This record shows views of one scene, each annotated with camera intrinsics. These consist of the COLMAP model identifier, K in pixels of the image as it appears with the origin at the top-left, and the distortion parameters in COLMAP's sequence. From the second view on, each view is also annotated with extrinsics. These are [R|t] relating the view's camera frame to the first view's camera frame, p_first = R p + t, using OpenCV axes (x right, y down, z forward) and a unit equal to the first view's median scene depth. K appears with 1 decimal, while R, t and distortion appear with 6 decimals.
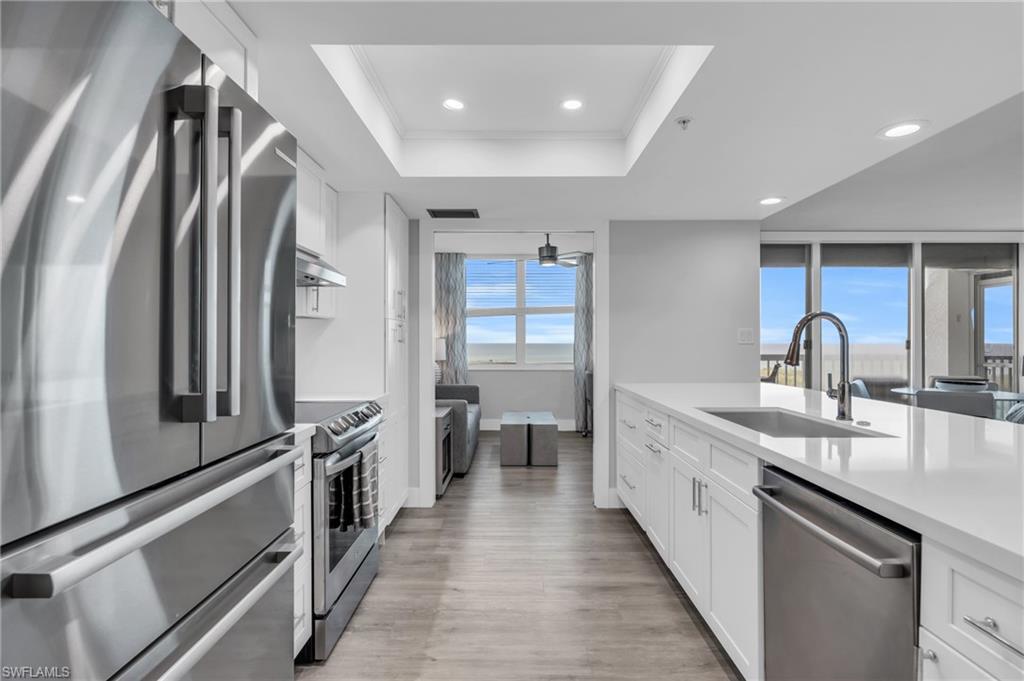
lens RADIAL K [[445.9, 0, 512.0], [0, 445.9, 340.5], [0, 0, 1]] dist [0.001418, 0.000055]
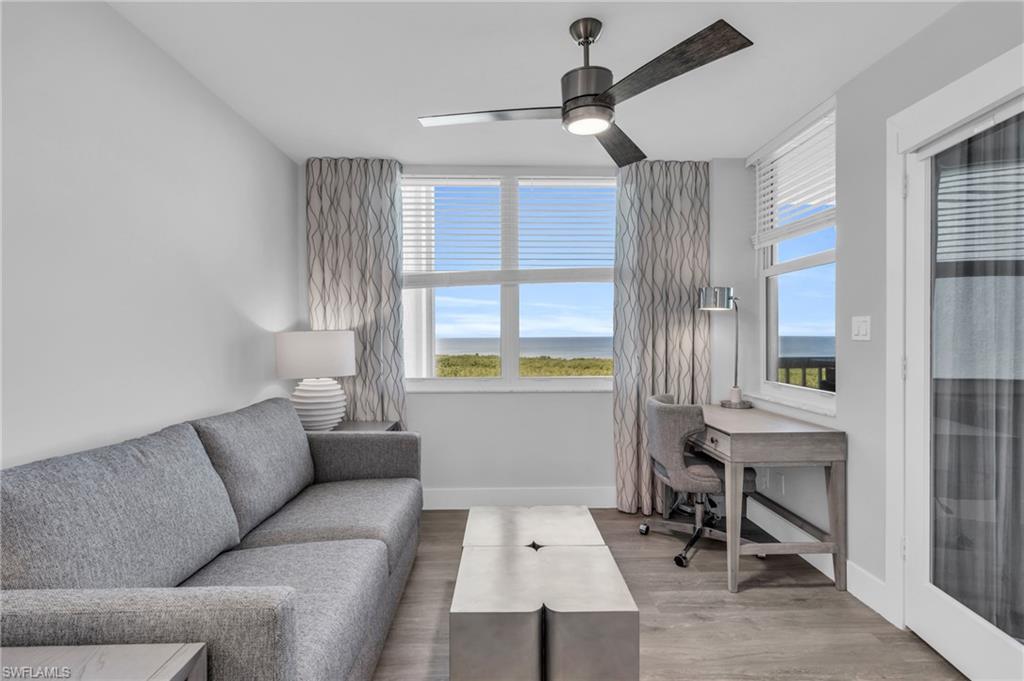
lens RADIAL K [[490.9, 0, 512.0], [0, 490.9, 340.5], [0, 0, 1]] dist [0.000434, 0.000000]
pose [[0.999573, -0.003161, 0.029058, 0.005247], [0.003002, 0.999980, 0.005507, 0.004389], [-0.029075, -0.005417, 0.999563, 0.445390]]
